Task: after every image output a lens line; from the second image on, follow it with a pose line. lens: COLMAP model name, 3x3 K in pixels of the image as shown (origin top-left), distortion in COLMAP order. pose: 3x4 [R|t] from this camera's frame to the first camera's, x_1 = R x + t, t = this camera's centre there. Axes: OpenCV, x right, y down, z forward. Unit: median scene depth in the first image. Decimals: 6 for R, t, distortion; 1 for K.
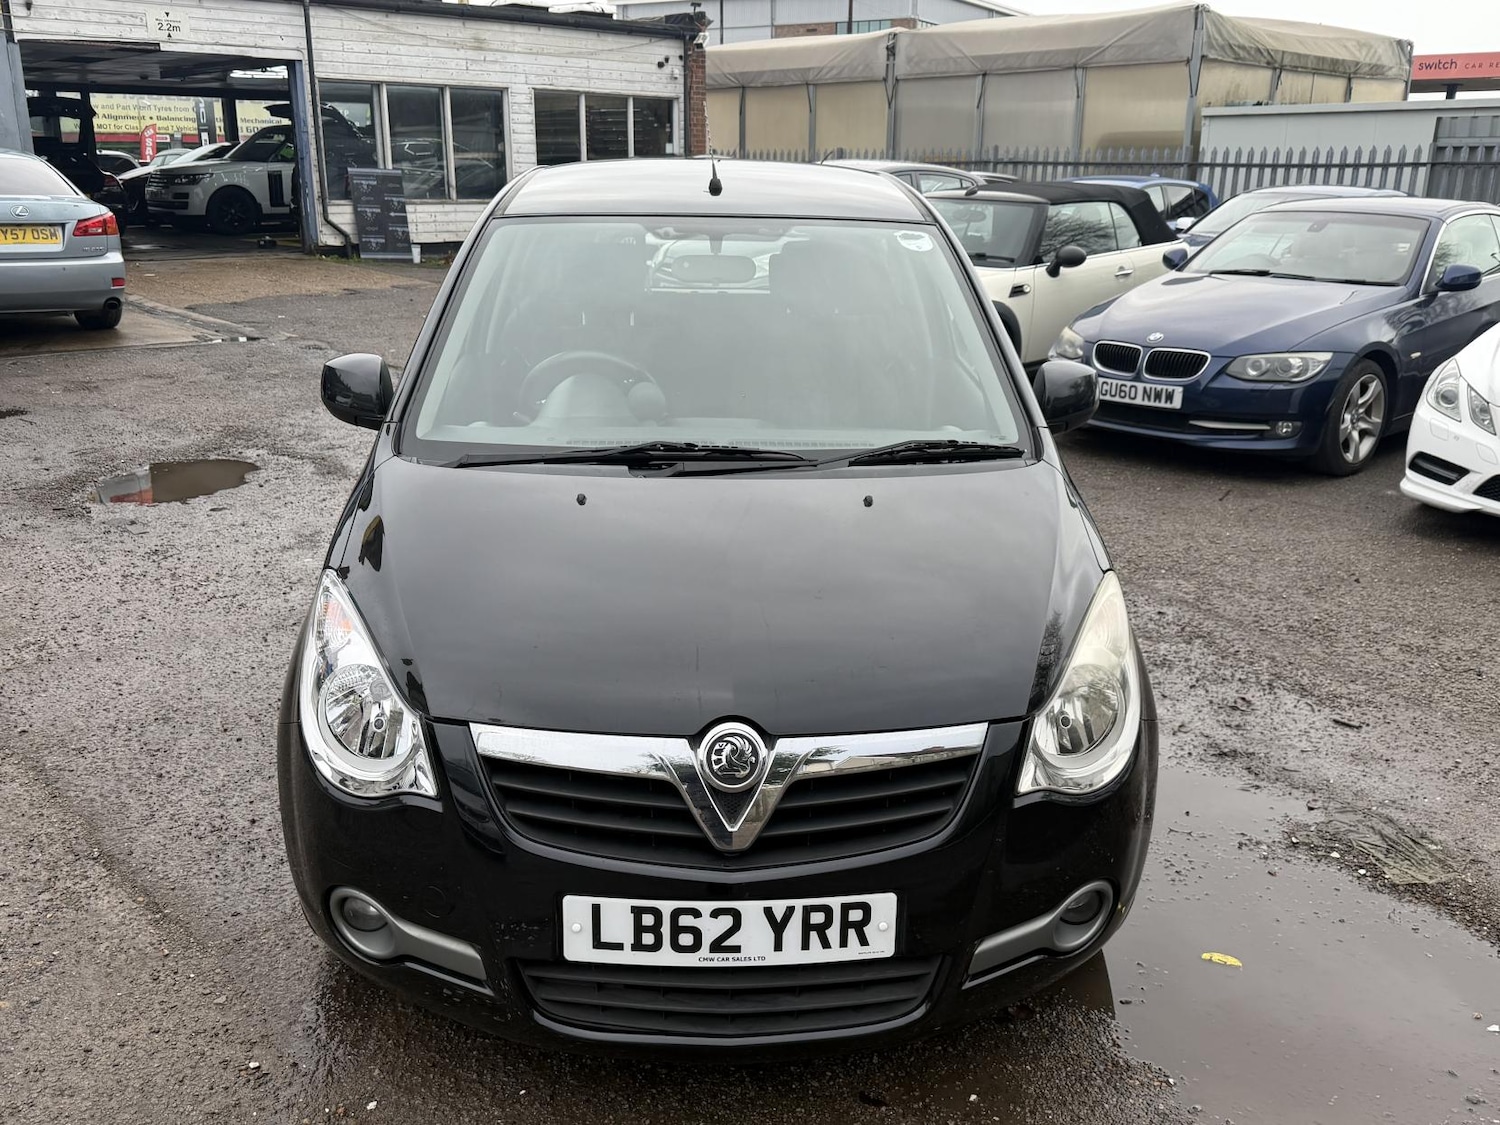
lens RADIAL K [[1313.6, 0, 746.4], [0, 1313.6, 564.6], [0, 0, 1]] dist [0.102294, -0.146606]
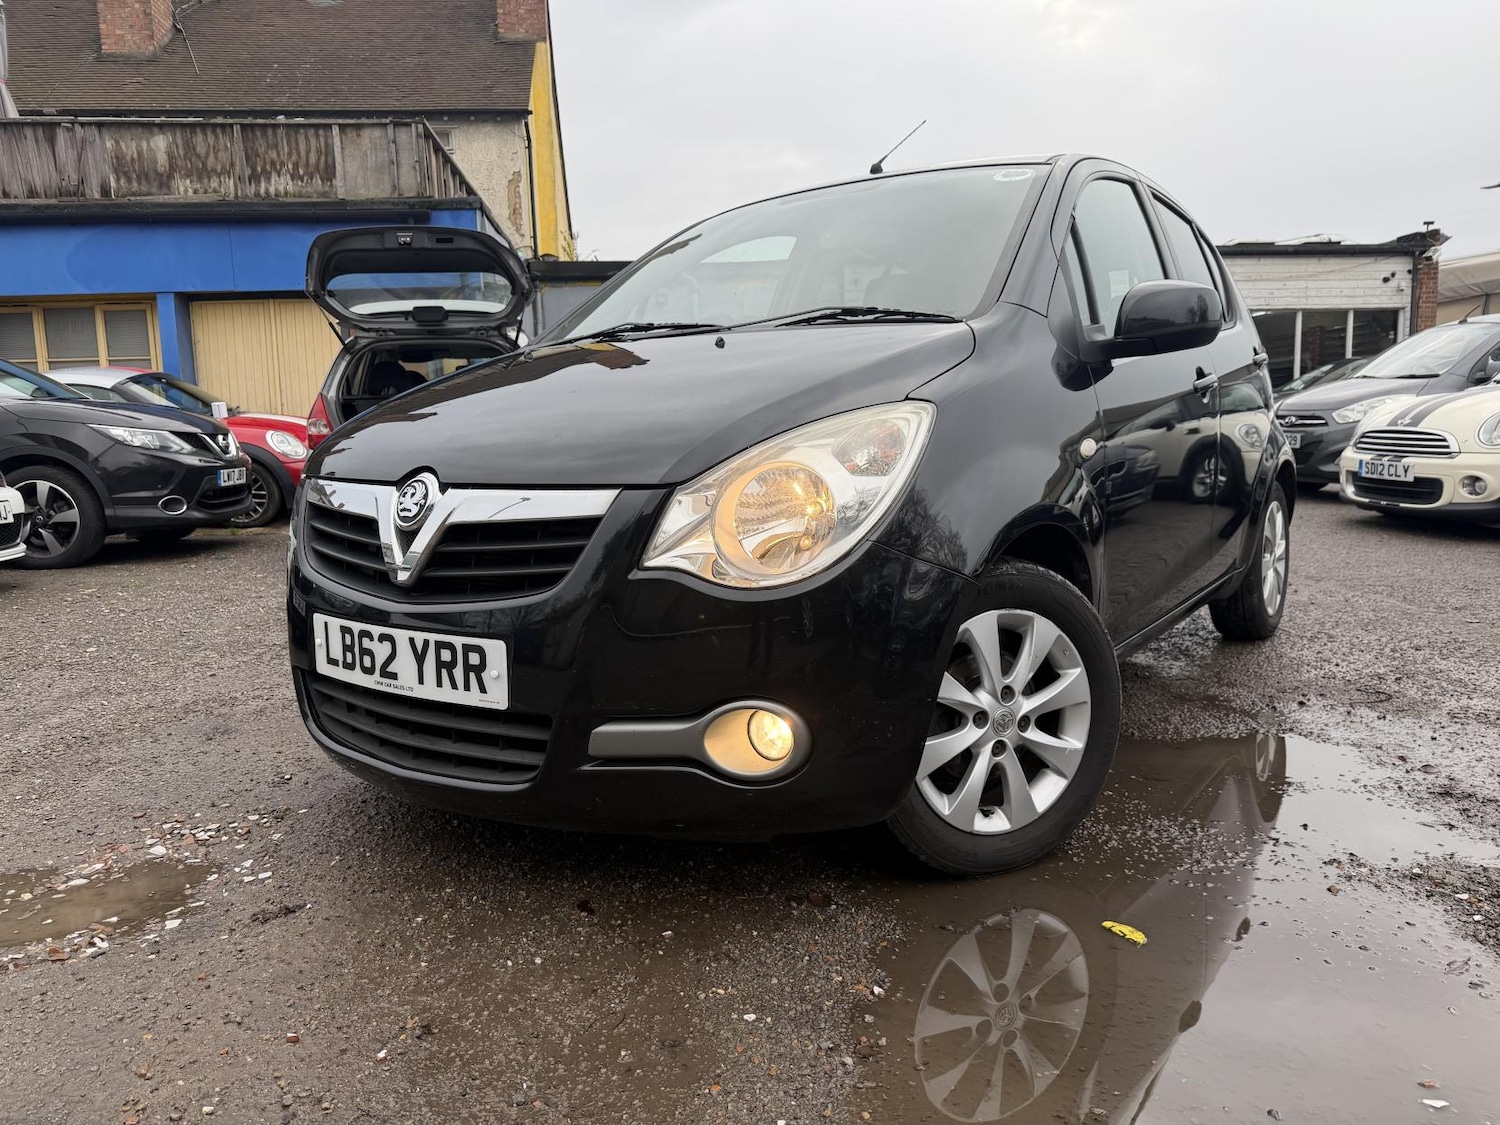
lens RADIAL K [[1089.5, 0, 753.2], [0, 1089.5, 570.6], [0, 0, 1]] dist [-0.001223, -0.003859]
pose [[0.789901, 0.049376, -0.611244, 0.461429], [-0.146651, 0.983042, -0.110104, 0.155136], [0.595441, 0.176611, 0.783746, 0.270152]]
